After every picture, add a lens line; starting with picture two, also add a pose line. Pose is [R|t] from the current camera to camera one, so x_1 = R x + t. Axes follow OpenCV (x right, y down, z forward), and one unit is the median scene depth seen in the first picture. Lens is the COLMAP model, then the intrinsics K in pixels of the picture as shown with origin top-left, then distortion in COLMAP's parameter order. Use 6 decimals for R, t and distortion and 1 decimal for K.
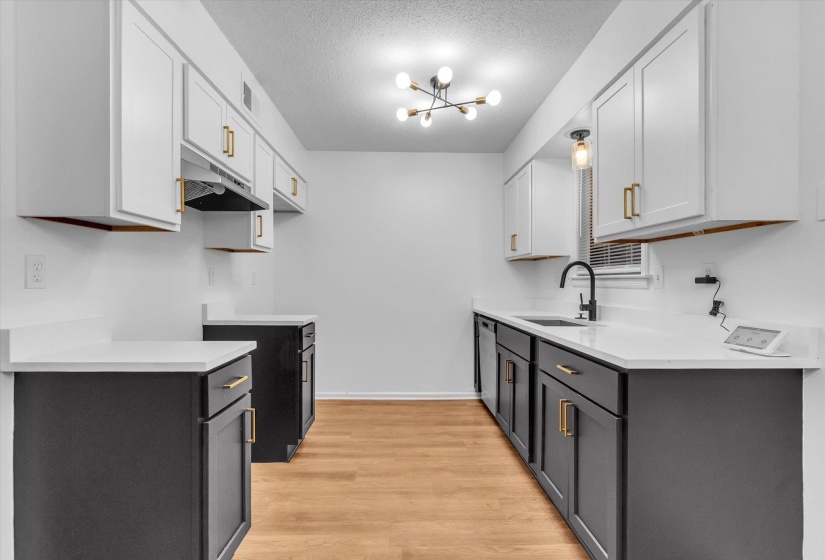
lens RADIAL K [[368.7, 0, 408.7], [0, 368.7, 279.8], [0, 0, 1]] dist [0.000606, -0.000042]
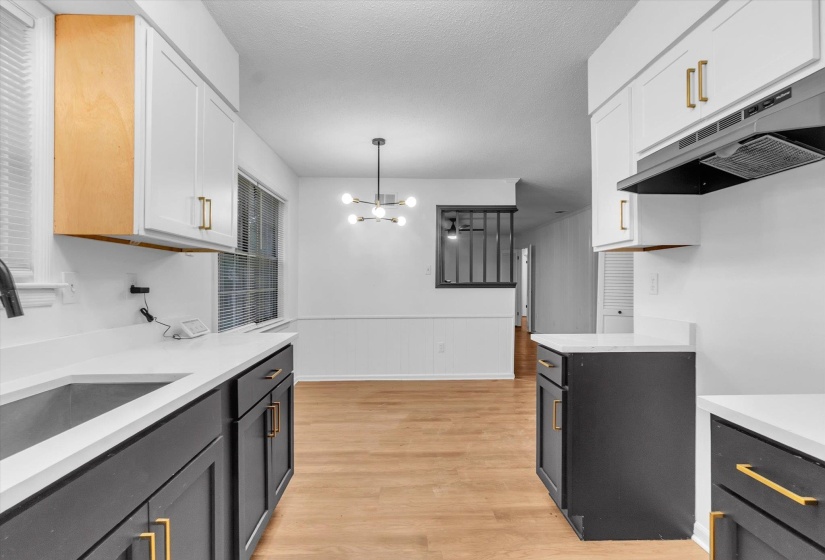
lens RADIAL K [[356.3, 0, 415.1], [0, 356.3, 282.4], [0, 0, 1]] dist [0.000703, 0.000112]
pose [[-0.999399, -0.014336, -0.031573, 0.040316], [-0.014070, 0.999864, -0.008630, -0.018488], [0.031692, -0.008181, -0.999464, 1.594028]]
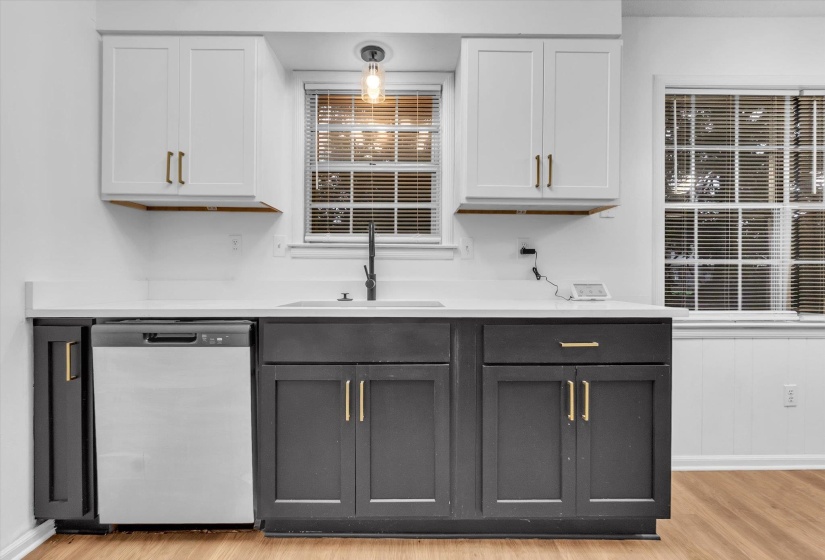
lens RADIAL K [[374.9, 0, 410.7], [0, 374.9, 274.1], [0, 0, 1]] dist [-0.003516, -0.000428]
pose [[0.010314, -0.001344, 0.999946, -0.356348], [-0.012457, 0.999921, 0.001473, 0.062435], [-0.999869, -0.012471, 0.010297, 1.074606]]
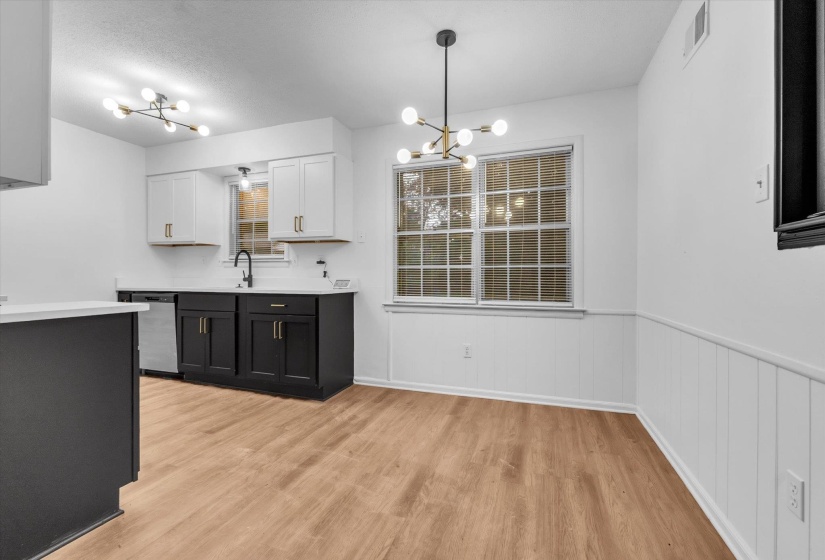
lens RADIAL K [[368.7, 0, 408.7], [0, 368.7, 279.8], [0, 0, 1]] dist [0.000606, -0.000042]
pose [[0.359321, -0.013529, 0.933116, -0.897273], [-0.008373, 0.999808, 0.017720, 0.050203], [-0.933176, -0.014180, 0.359139, -0.269601]]
